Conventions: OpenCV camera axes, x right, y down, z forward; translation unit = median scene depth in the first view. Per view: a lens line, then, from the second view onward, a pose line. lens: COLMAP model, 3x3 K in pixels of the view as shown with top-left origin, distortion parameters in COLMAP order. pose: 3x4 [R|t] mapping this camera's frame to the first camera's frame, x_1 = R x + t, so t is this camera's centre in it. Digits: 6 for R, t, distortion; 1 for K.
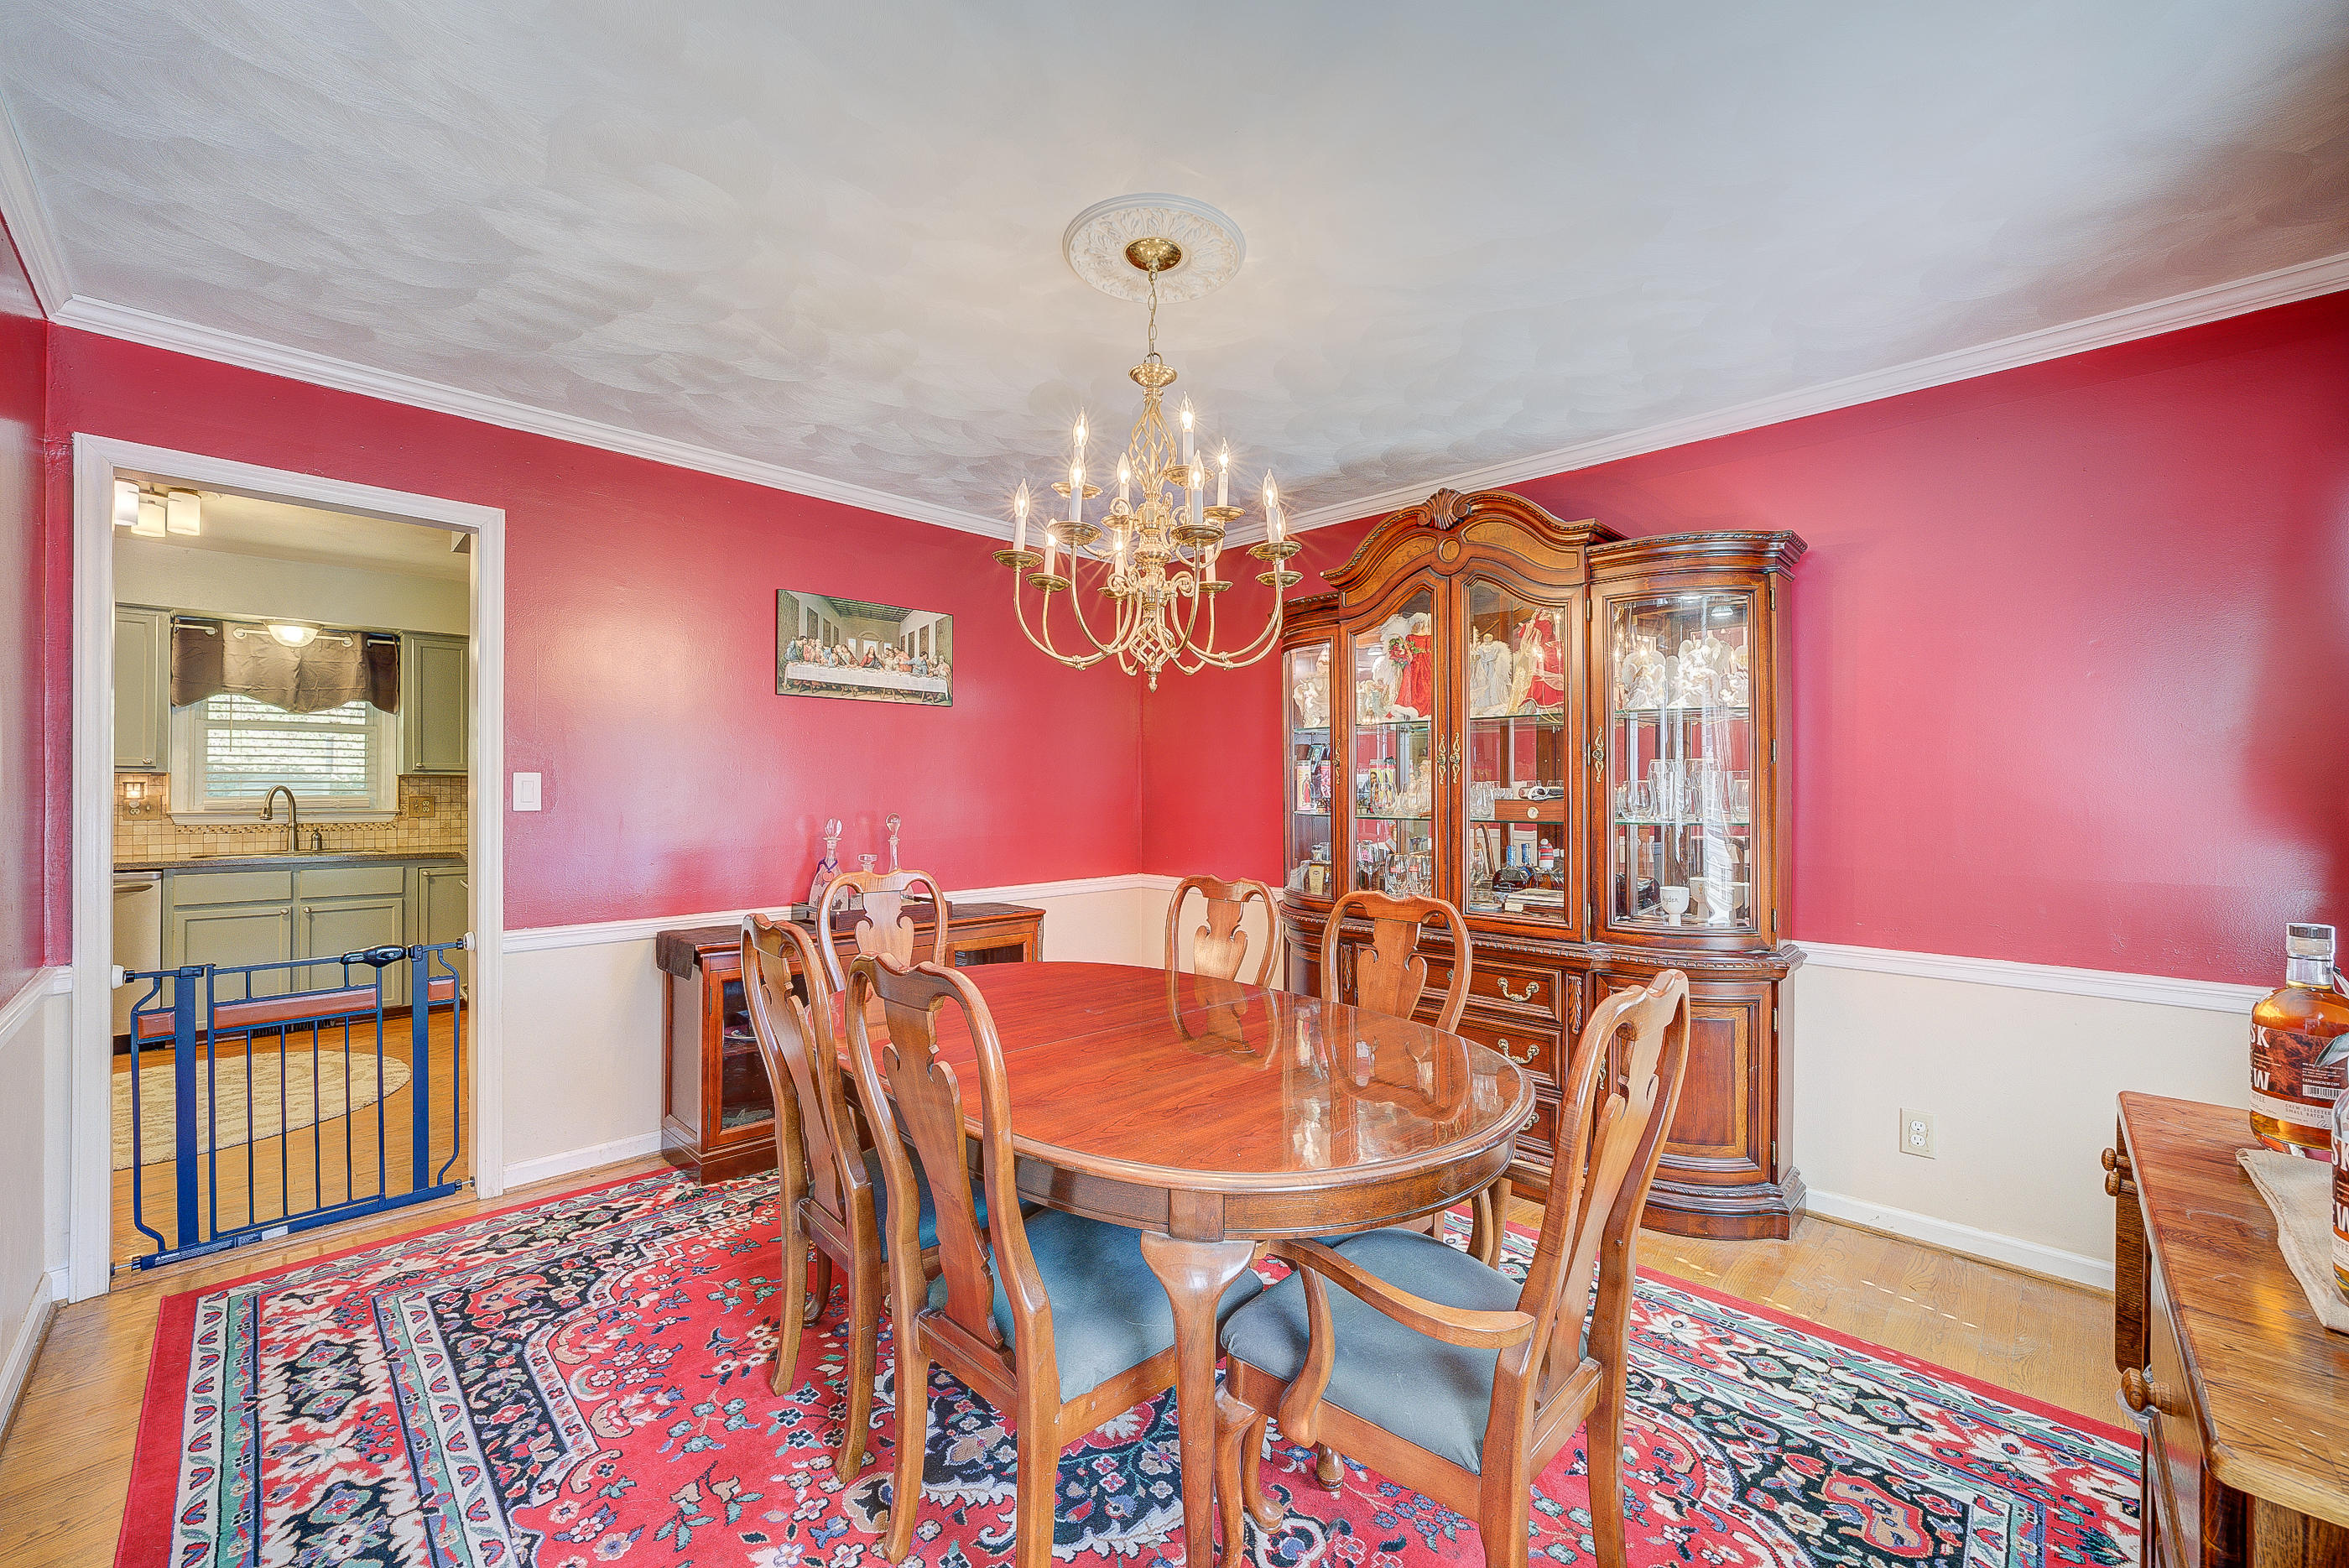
lens RADIAL K [[924.4, 0, 1135.3], [0, 924.4, 789.2], [0, 0, 1]] dist [-0.014614, 0.003886]
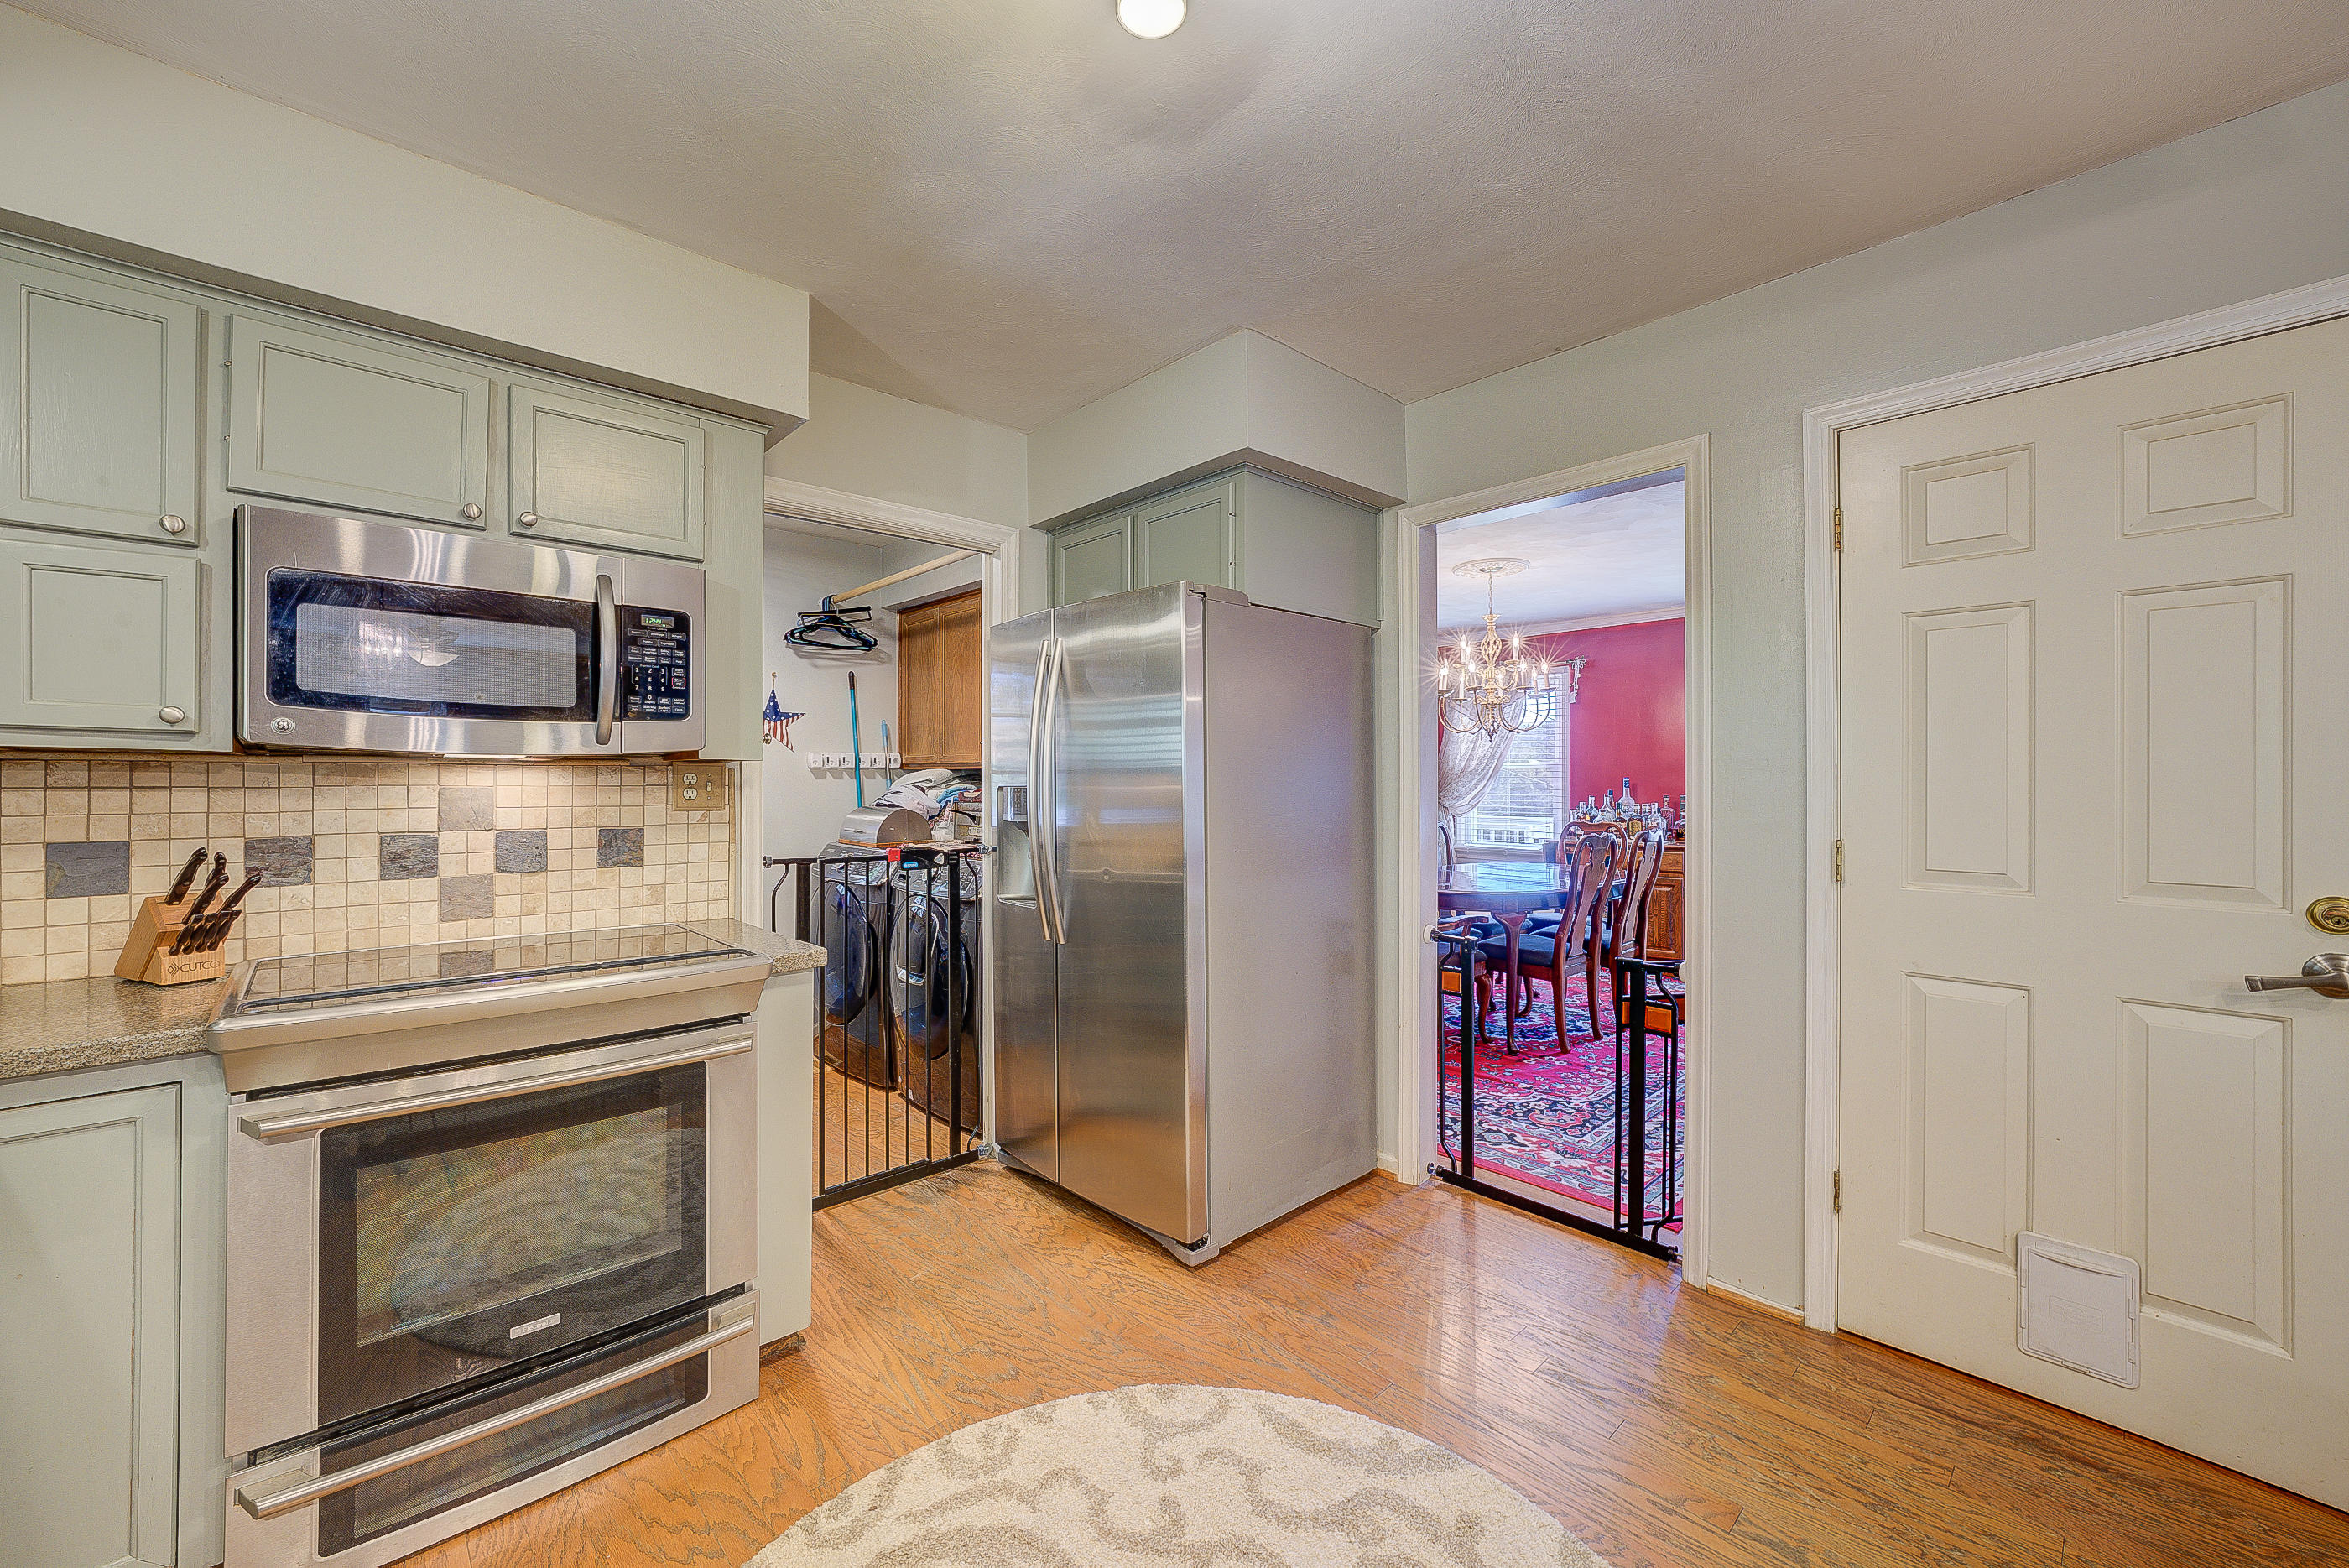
lens RADIAL K [[924.4, 0, 1182.6], [0, 924.4, 772.3], [0, 0, 1]] dist [-0.014614, 0.003886]
pose [[0.030441, 0.002942, 0.999532, -0.980695], [0.005008, 0.999983, -0.003096, -0.004324], [-0.999524, 0.005100, 0.030426, 0.693684]]
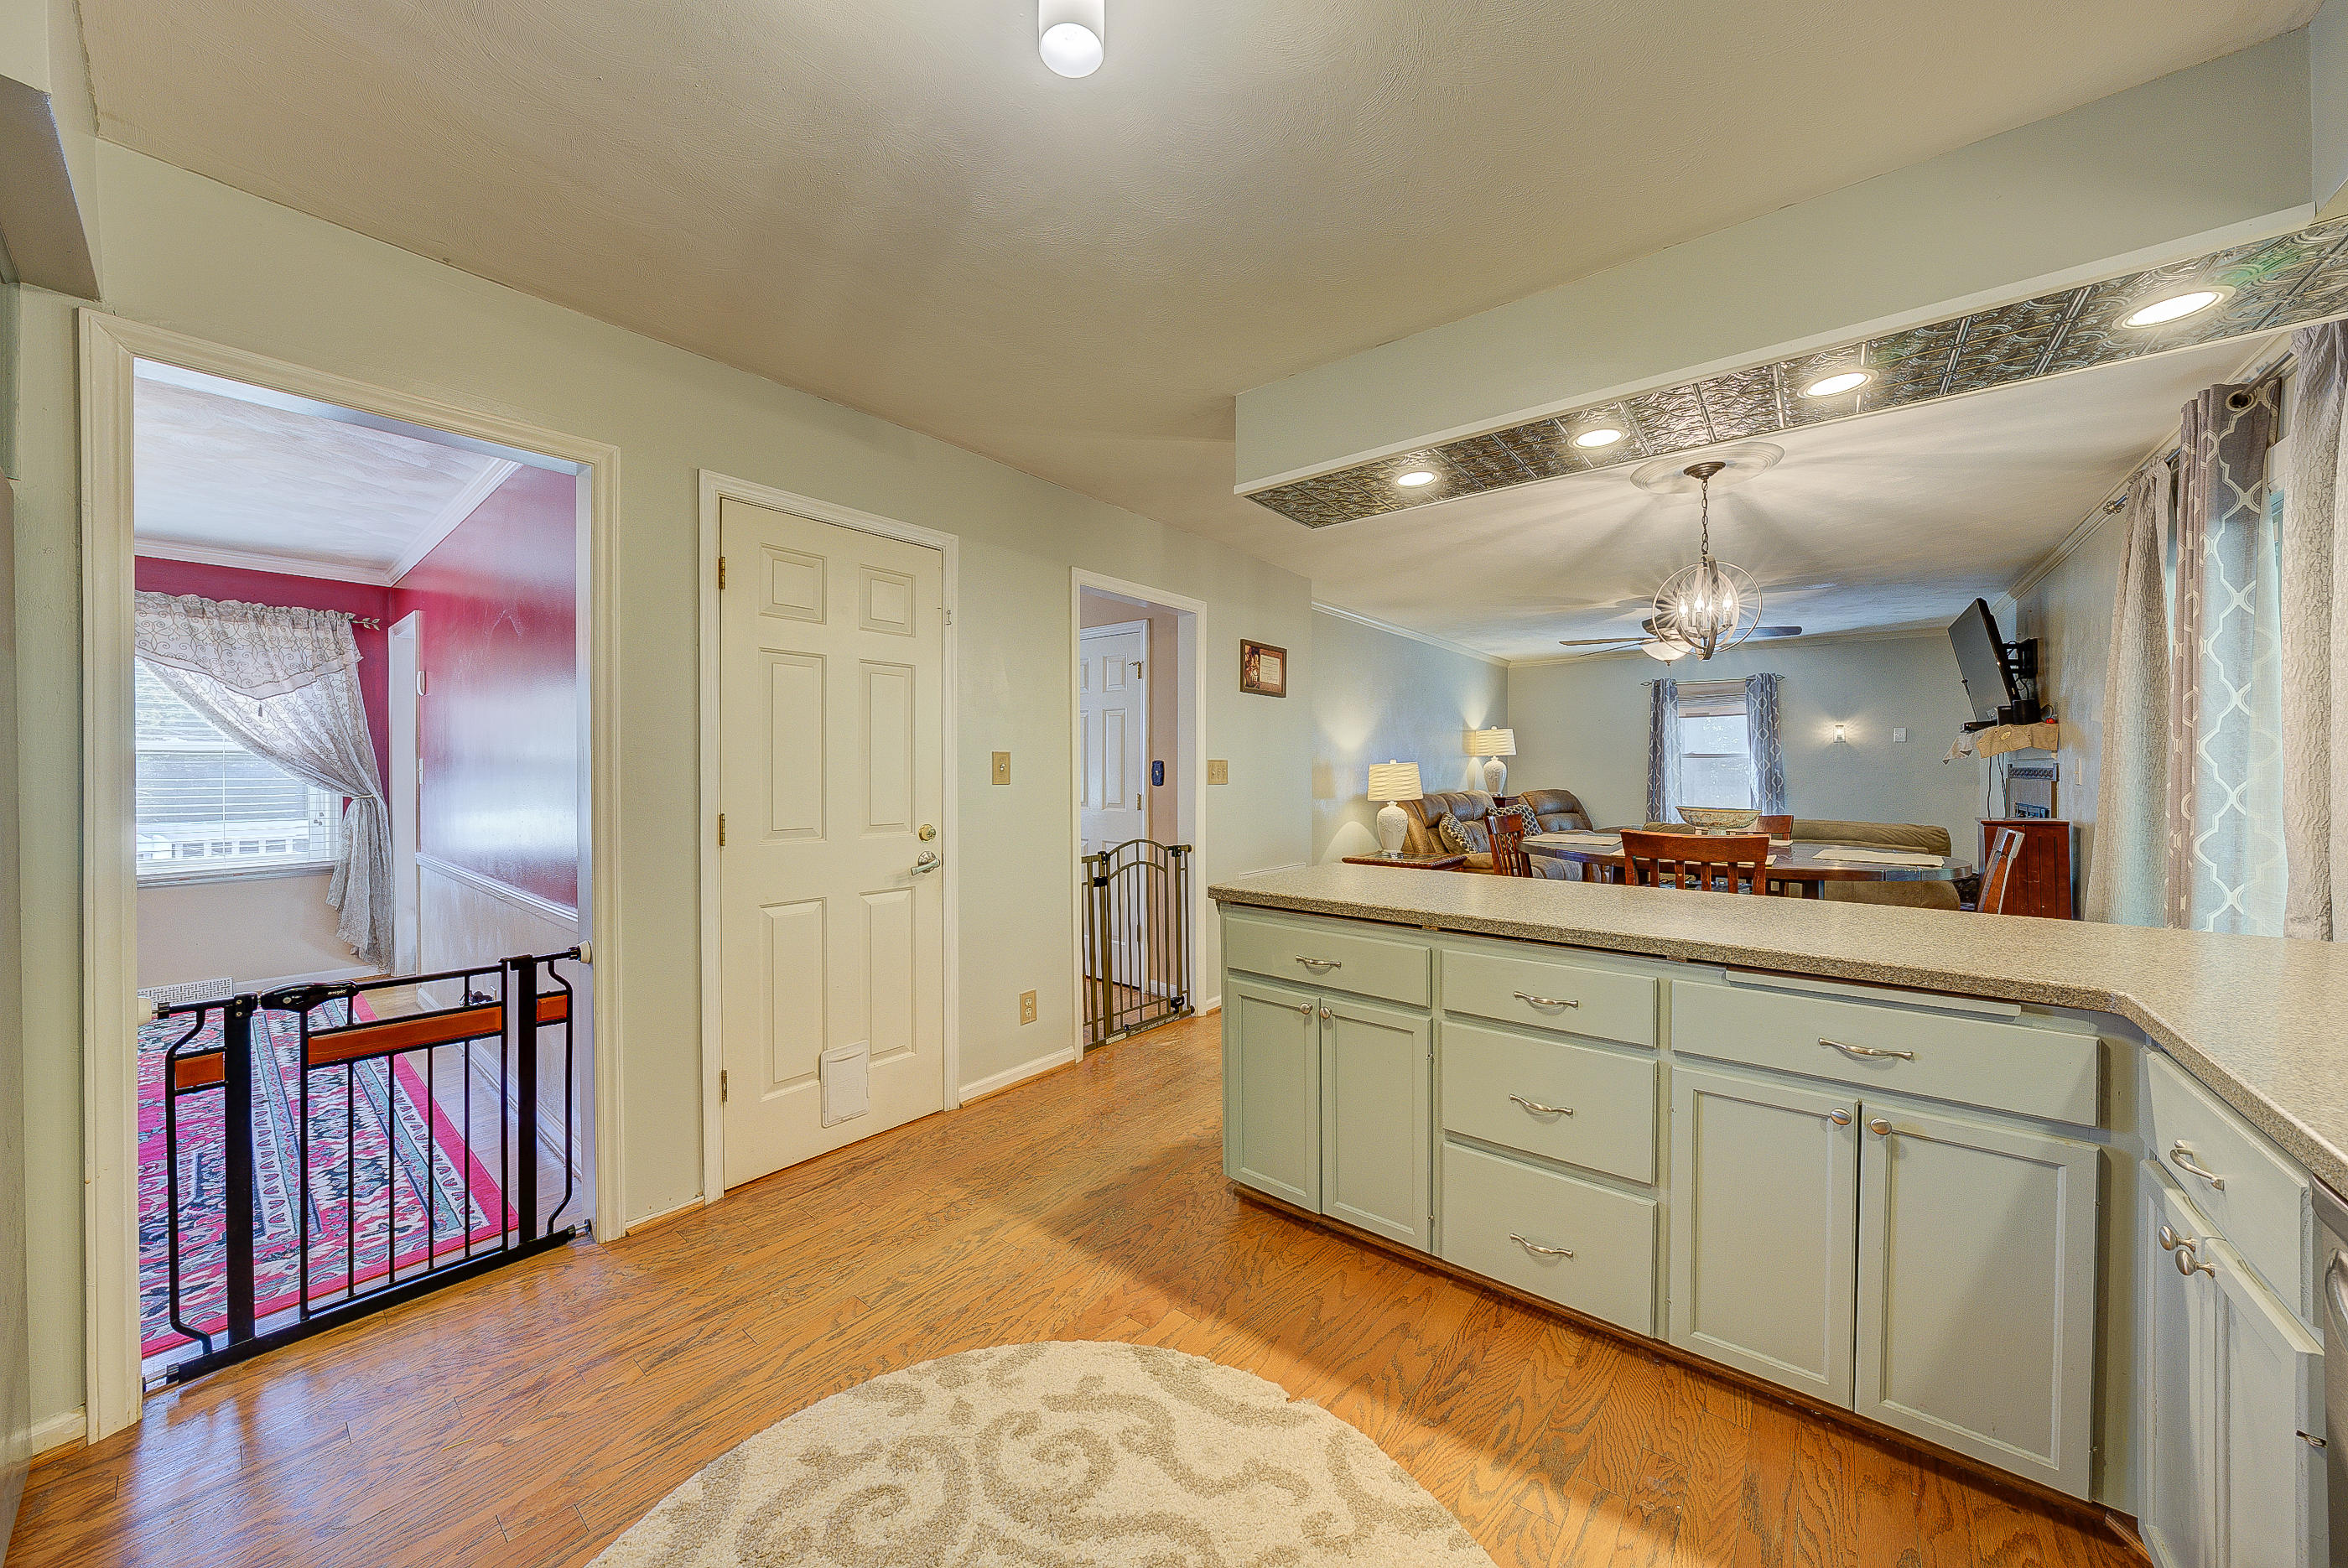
lens RADIAL K [[824.4, 0, 1167.1], [0, 824.4, 769.0], [0, 0, 1]] dist [-0.017880, 0.001769]
pose [[-0.994114, -0.005731, -0.108191, -0.762293], [-0.005882, 0.999982, 0.001074, -0.002061], [0.108183, 0.001704, -0.994130, 0.914436]]
